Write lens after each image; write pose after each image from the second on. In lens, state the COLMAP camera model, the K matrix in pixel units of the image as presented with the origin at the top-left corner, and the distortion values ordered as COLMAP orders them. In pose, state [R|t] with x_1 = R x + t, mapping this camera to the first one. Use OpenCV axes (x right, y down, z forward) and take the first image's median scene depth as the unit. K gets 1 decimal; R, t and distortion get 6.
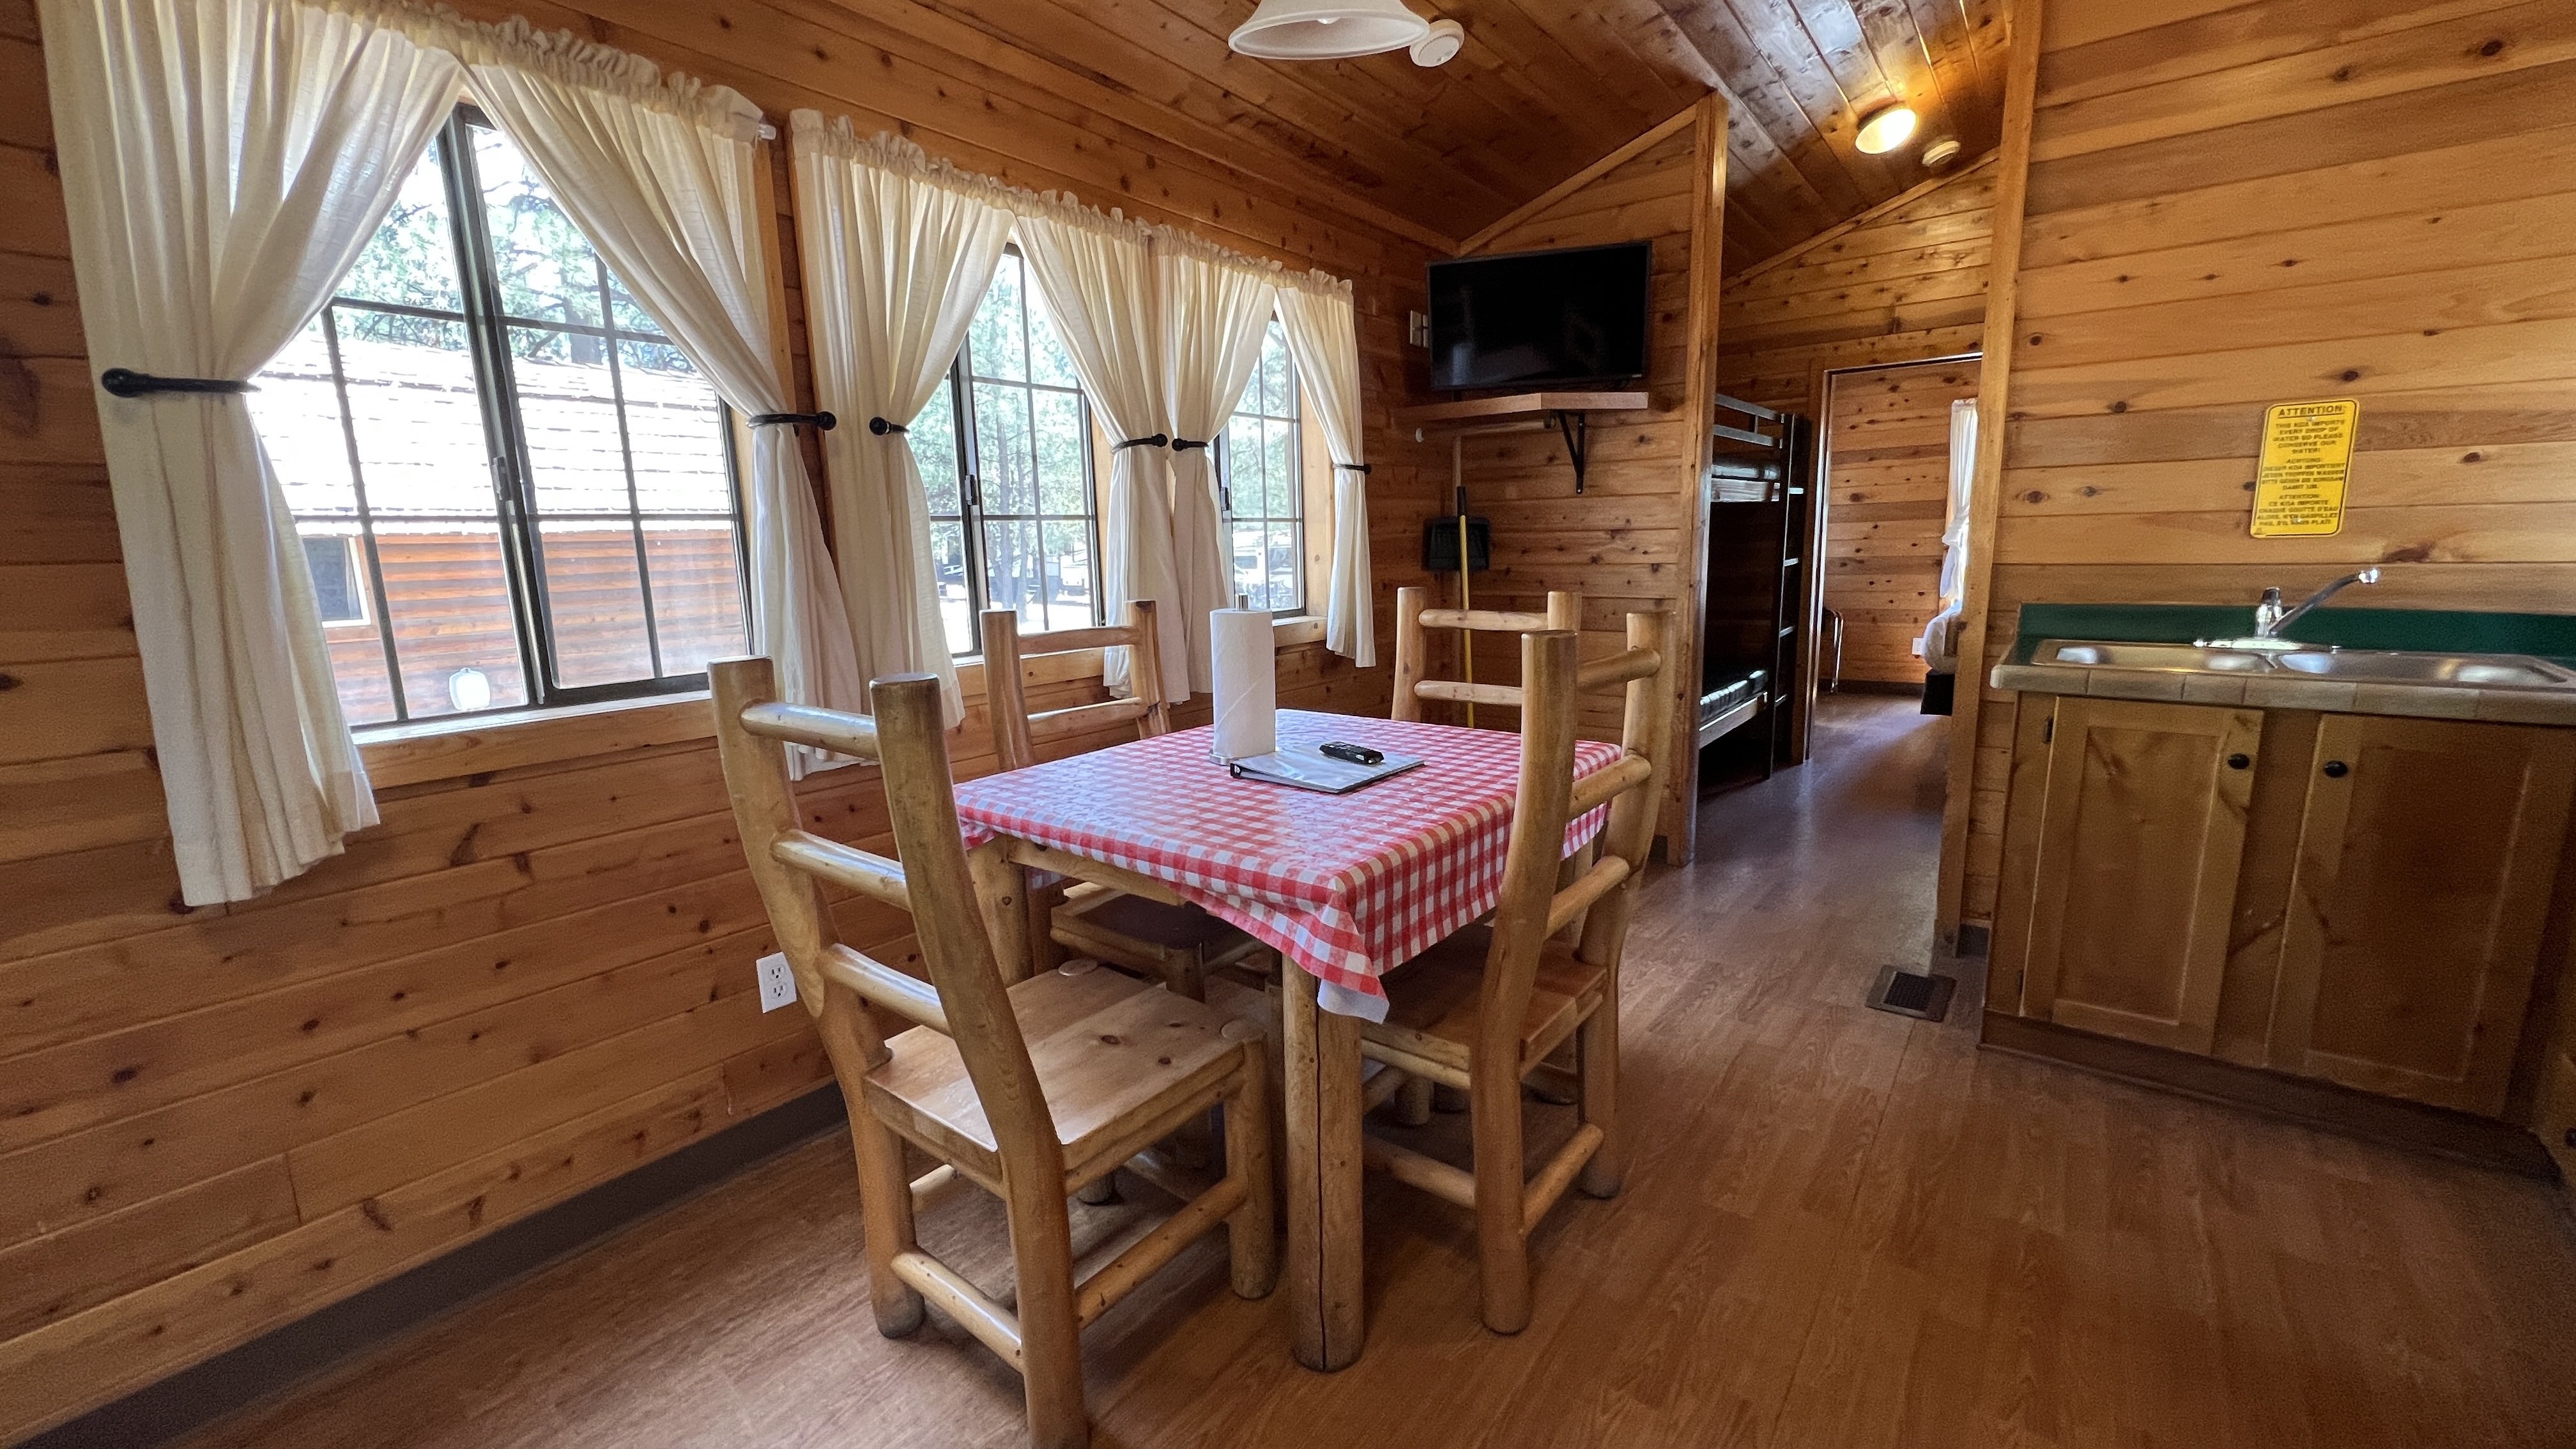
lens RADIAL K [[1032.7, 0, 1288.0], [0, 1032.7, 724.5], [0, 0, 1]] dist [-0.003079, 0.000294]
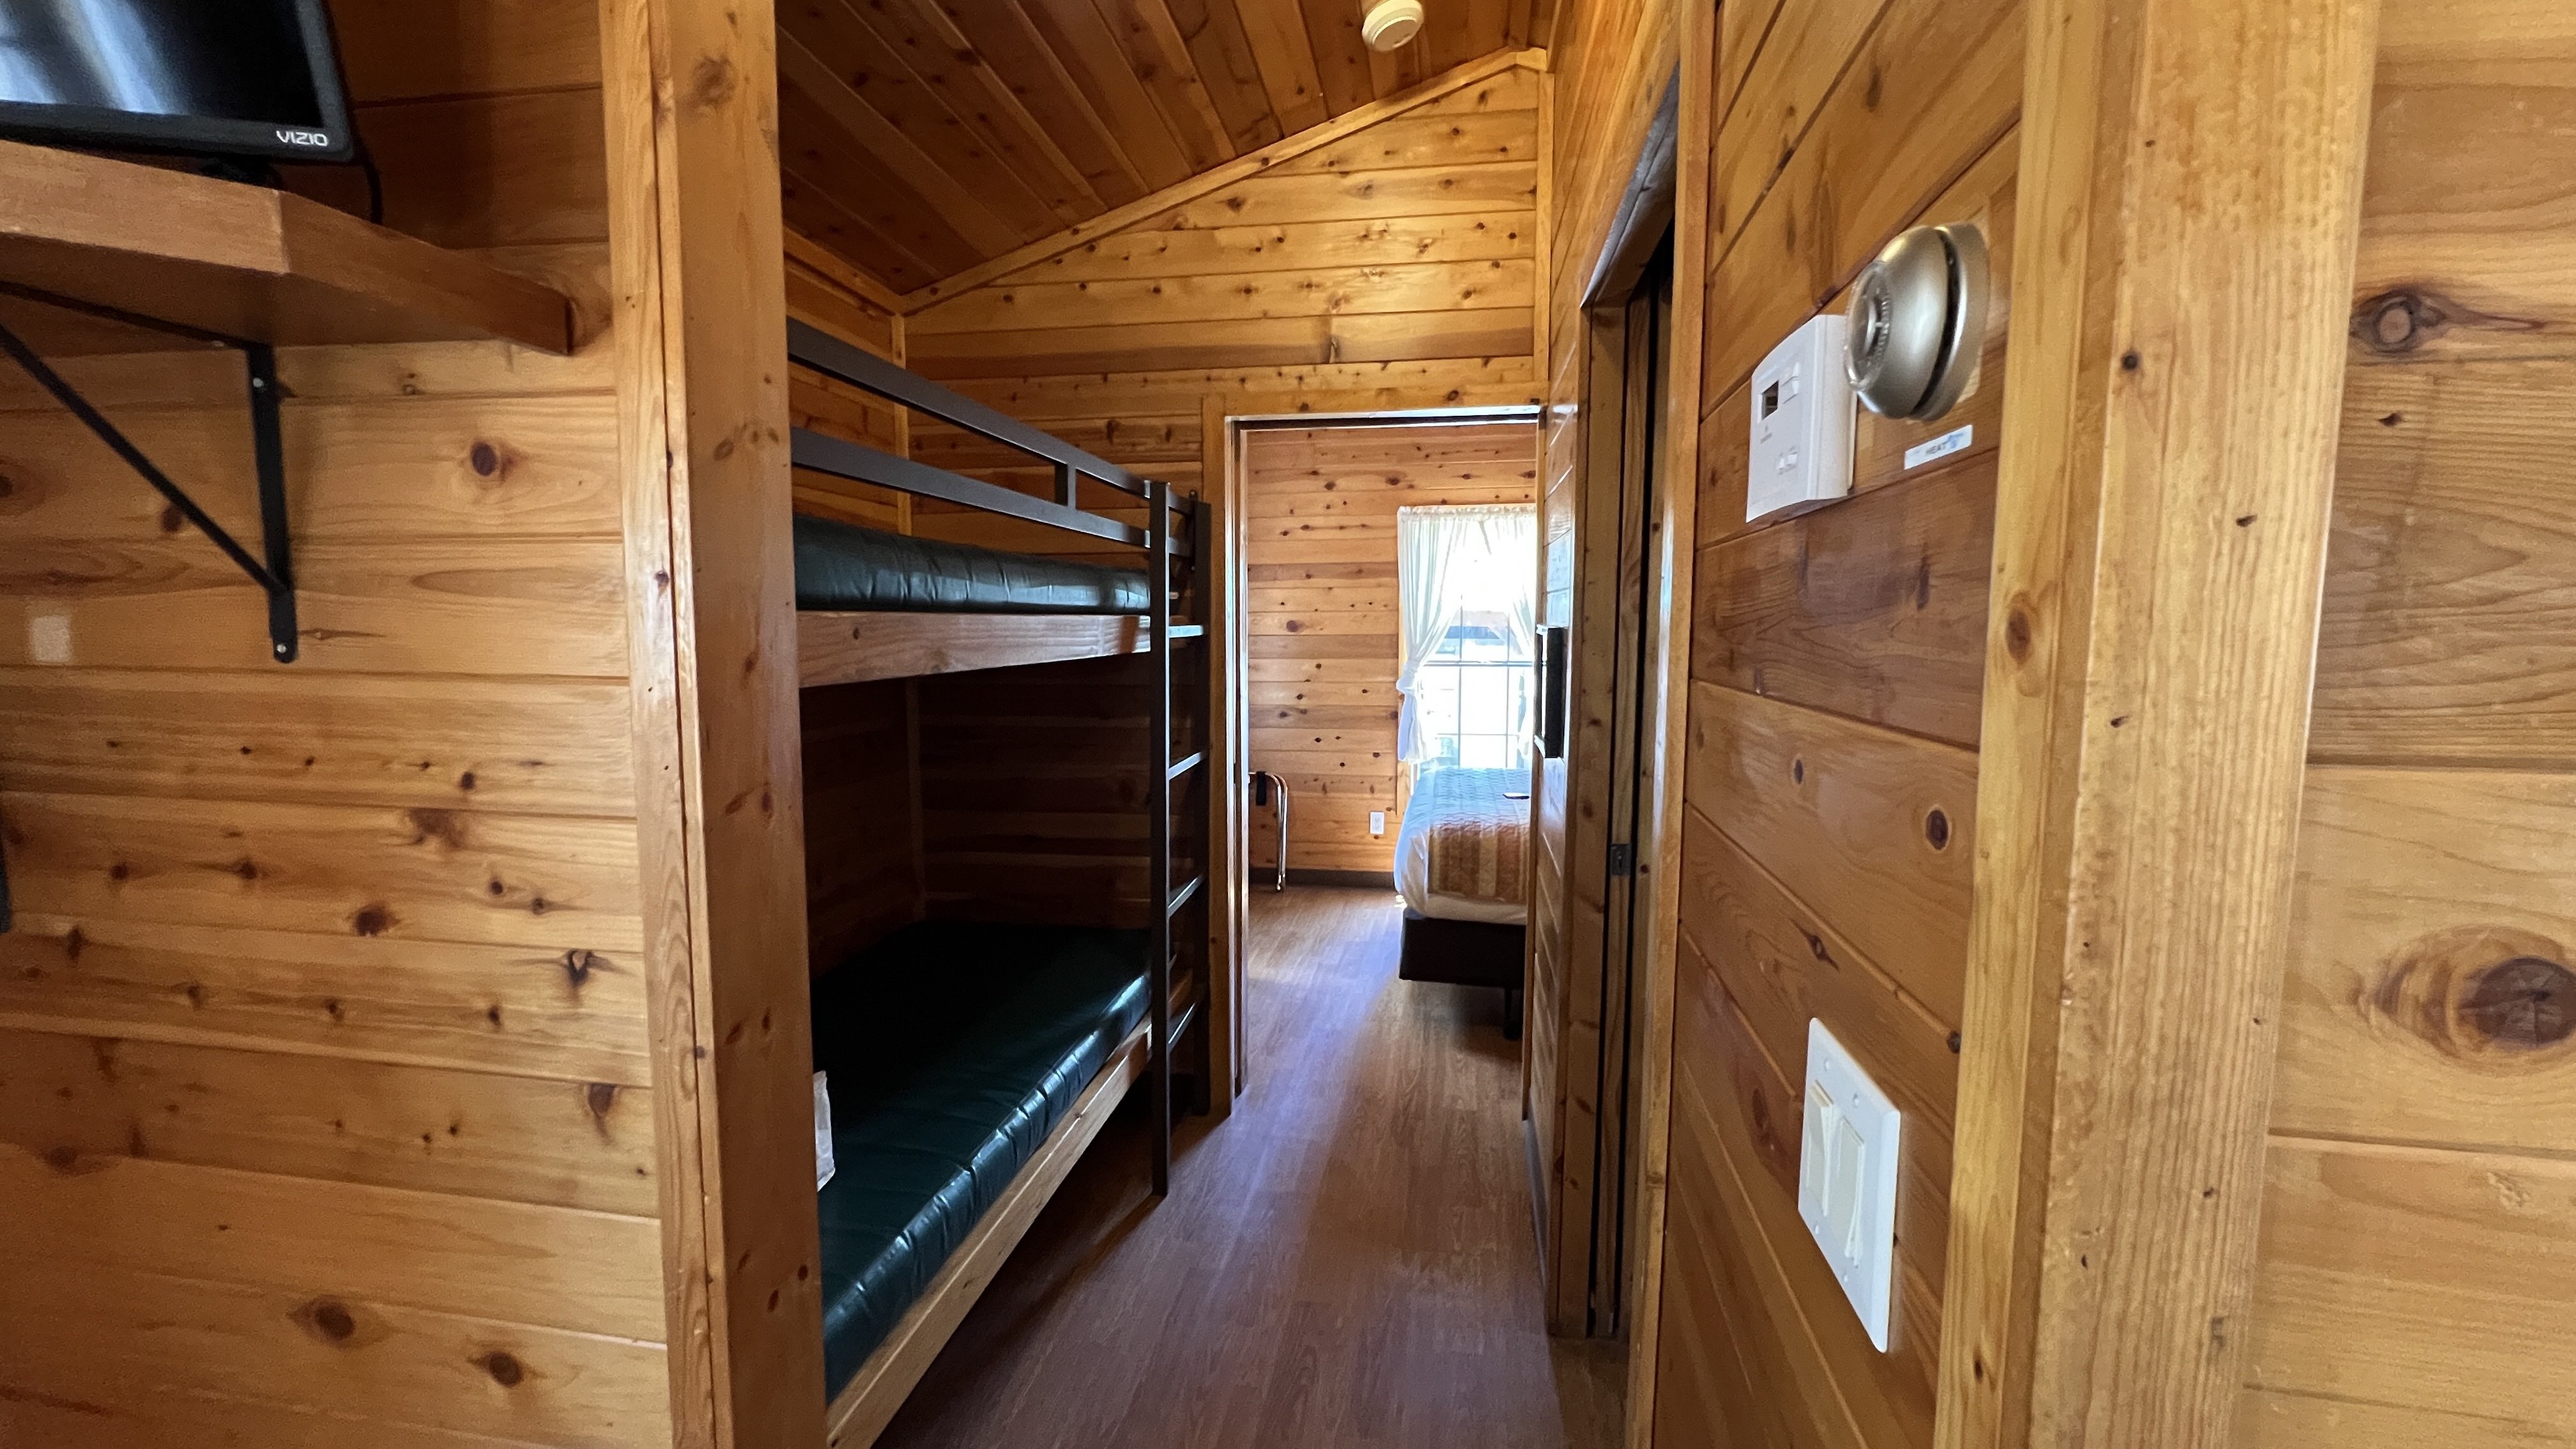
lens RADIAL K [[1032.7, 0, 1288.0], [0, 1032.7, 724.5], [0, 0, 1]] dist [-0.003079, 0.000294]
pose [[0.884607, -0.011054, 0.466205, 0.367725], [0.053016, 0.995621, -0.076990, -0.170404], [-0.463313, 0.092822, 0.881320, 0.649404]]
